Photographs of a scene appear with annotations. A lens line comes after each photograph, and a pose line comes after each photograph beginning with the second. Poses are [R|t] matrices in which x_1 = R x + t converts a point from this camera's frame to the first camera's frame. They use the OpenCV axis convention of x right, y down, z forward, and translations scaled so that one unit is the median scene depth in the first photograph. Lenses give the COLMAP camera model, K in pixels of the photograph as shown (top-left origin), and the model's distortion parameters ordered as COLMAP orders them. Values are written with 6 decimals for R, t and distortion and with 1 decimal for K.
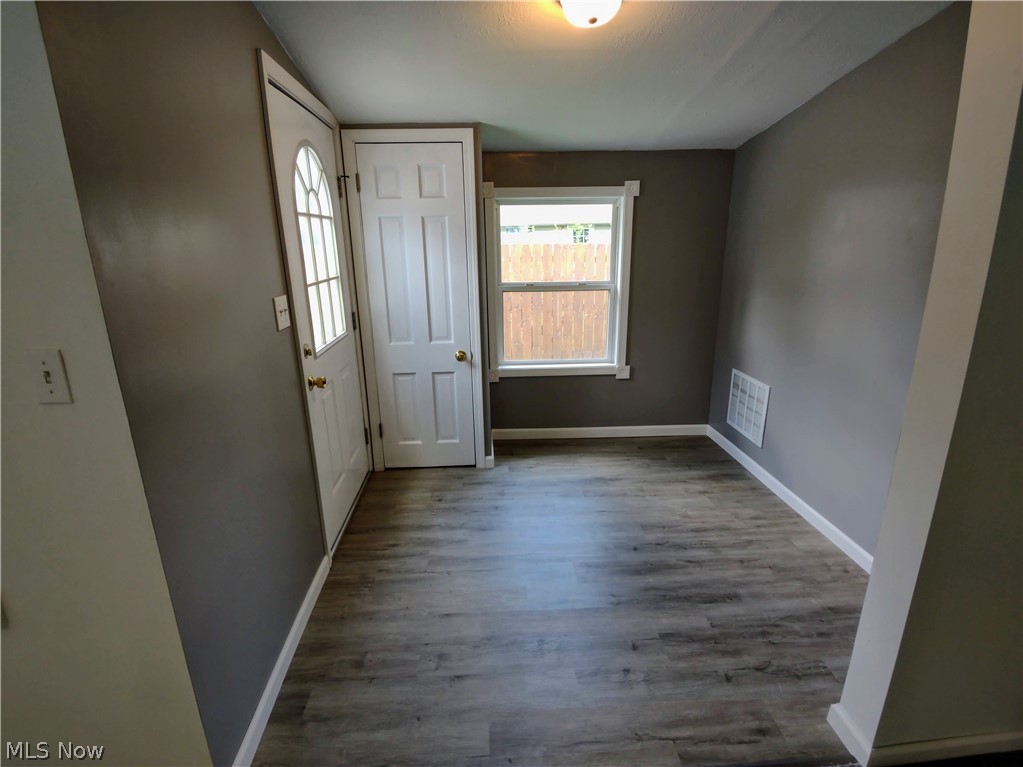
lens RADIAL K [[500.3, 0, 509.3], [0, 500.3, 389.4], [0, 0, 1]] dist [-0.001811, -0.001682]
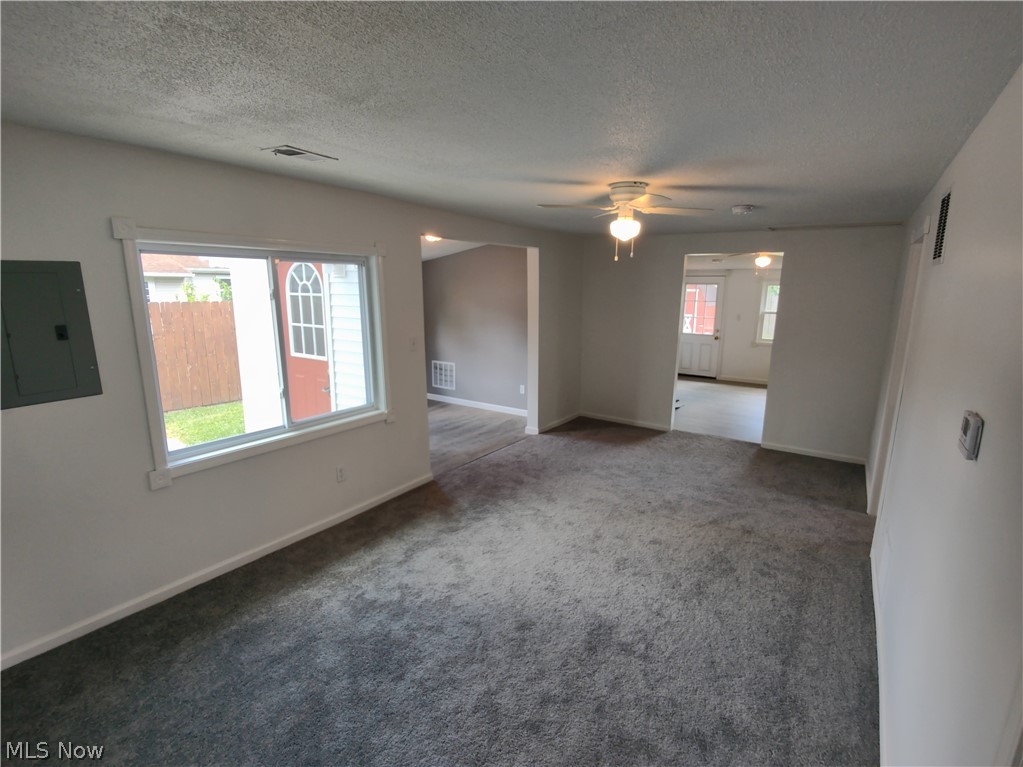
lens RADIAL K [[500.3, 0, 509.3], [0, 500.3, 389.4], [0, 0, 1]] dist [-0.001811, -0.001682]
pose [[0.637432, -0.141874, 0.757332, -1.244996], [0.216428, 0.976298, 0.000730, 0.190033], [-0.739486, 0.163443, 0.653030, -0.780667]]
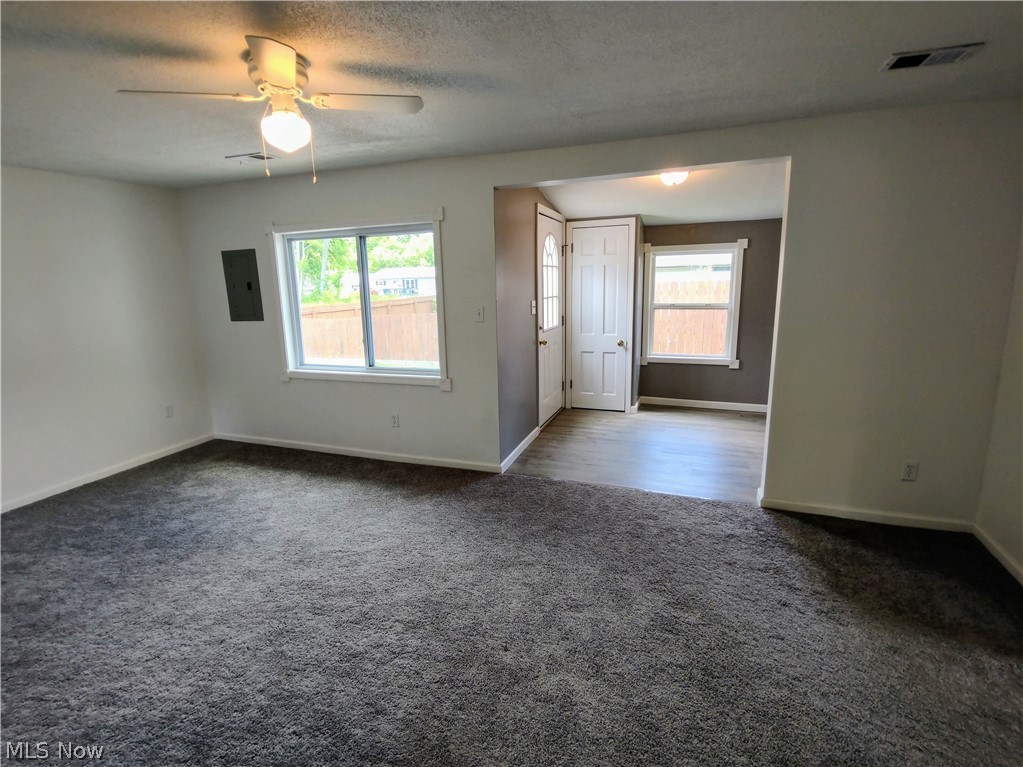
lens RADIAL K [[500.3, 0, 509.3], [0, 500.3, 389.4], [0, 0, 1]] dist [-0.001811, -0.001682]
pose [[0.916156, 0.080735, -0.392606, 0.271850], [-0.108494, 0.992889, -0.048998, 0.243761], [0.385859, 0.087485, 0.918401, -0.804158]]
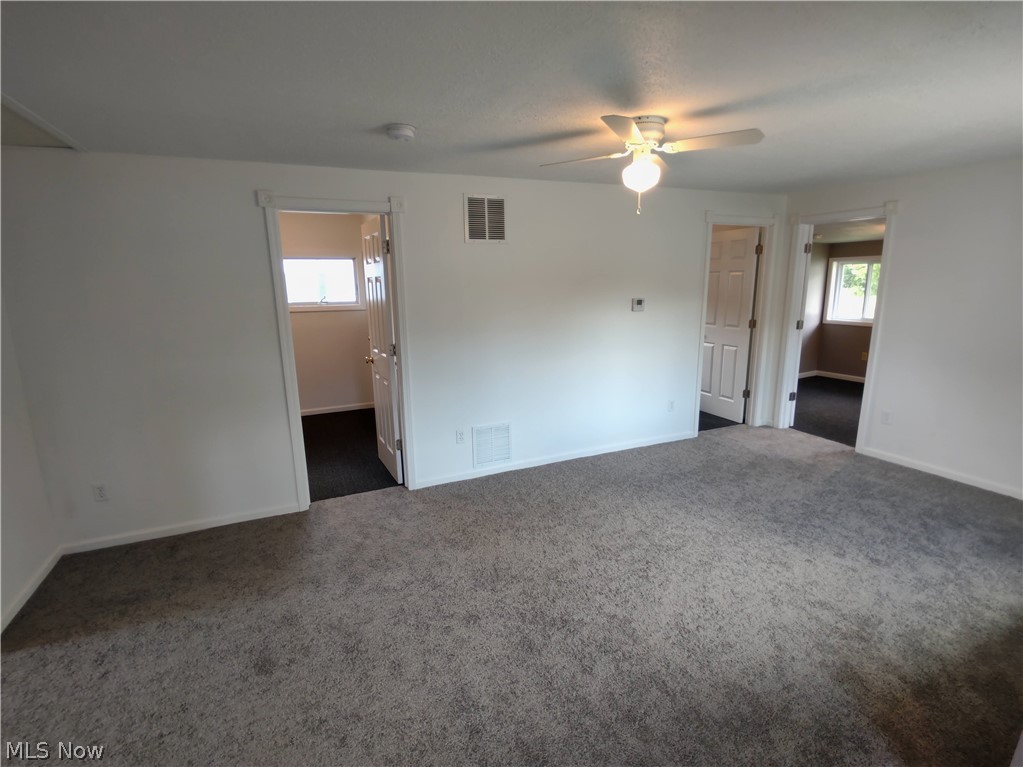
lens RADIAL K [[500.3, 0, 509.3], [0, 500.3, 389.4], [0, 0, 1]] dist [-0.001811, -0.001682]
pose [[-0.937691, 0.104606, -0.331352, 0.243507], [-0.070816, 0.876062, 0.476971, -0.177312], [0.340179, 0.470716, -0.814067, 0.492974]]
